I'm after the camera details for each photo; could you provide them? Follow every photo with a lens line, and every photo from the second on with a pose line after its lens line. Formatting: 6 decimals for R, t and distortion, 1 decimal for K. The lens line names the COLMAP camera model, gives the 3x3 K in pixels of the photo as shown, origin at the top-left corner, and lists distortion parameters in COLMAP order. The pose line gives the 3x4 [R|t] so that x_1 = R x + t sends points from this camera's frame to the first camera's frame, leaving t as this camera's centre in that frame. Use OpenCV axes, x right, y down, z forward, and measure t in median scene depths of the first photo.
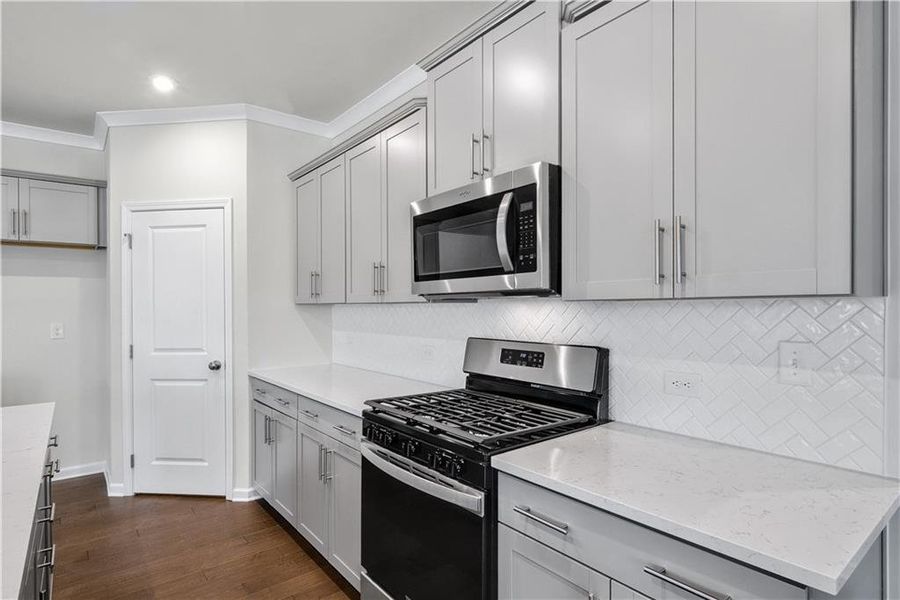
lens RADIAL K [[483.4, 0, 446.0], [0, 483.4, 306.3], [0, 0, 1]] dist [0.008902, -0.001582]
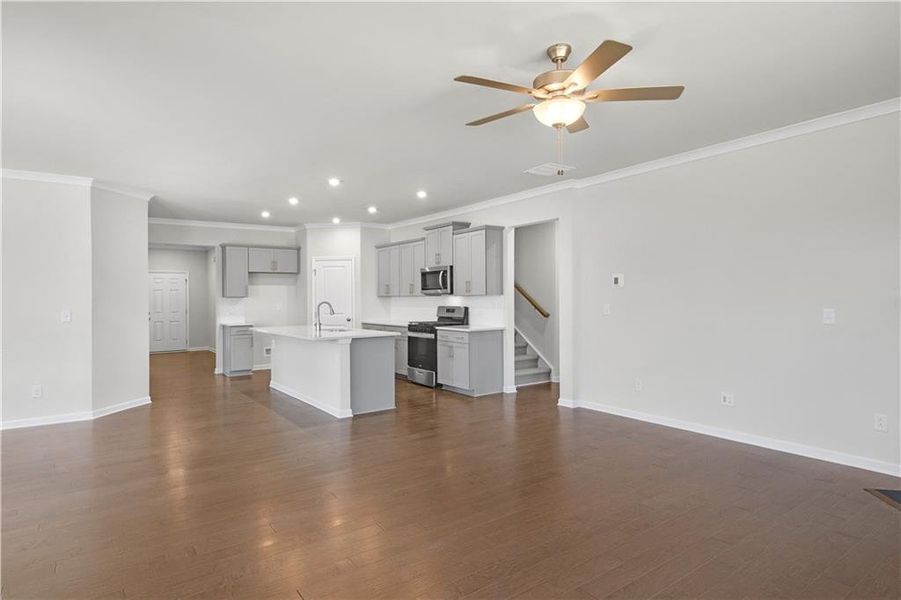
lens RADIAL K [[484.0, 0, 452.4], [0, 484.0, 298.6], [0, 0, 1]] dist [0.008902, -0.001582]
pose [[0.999598, -0.000398, -0.028364, 0.278572], [0.000436, 0.999999, 0.001332, 0.007606], [0.028364, -0.001344, 0.999597, -2.725957]]
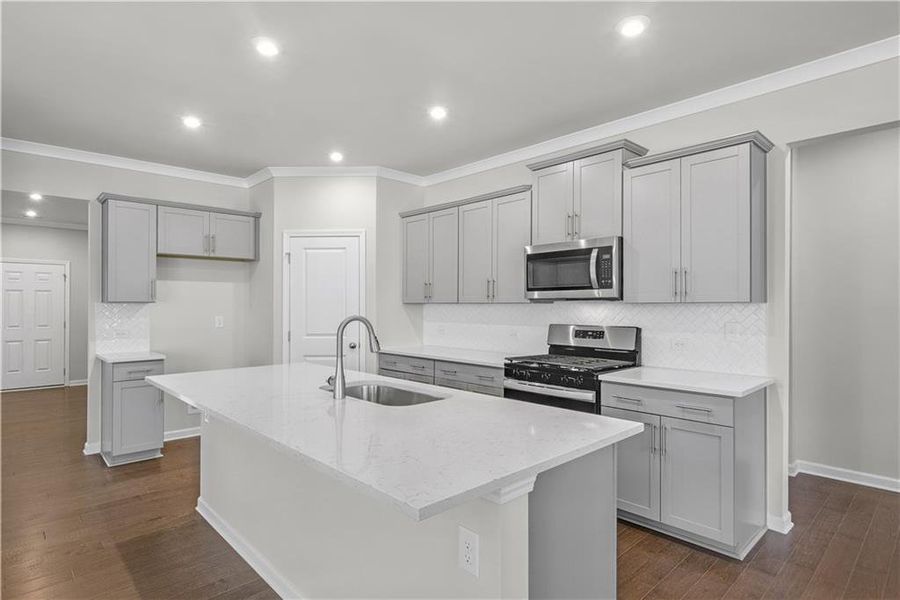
lens RADIAL K [[483.4, 0, 447.6], [0, 483.4, 300.1], [0, 0, 1]] dist [0.008902, -0.001582]
pose [[0.996837, 0.008918, 0.078977, -0.515554], [-0.007854, 0.999874, -0.013773, 0.007472], [-0.079090, 0.013110, 0.996781, -0.759580]]
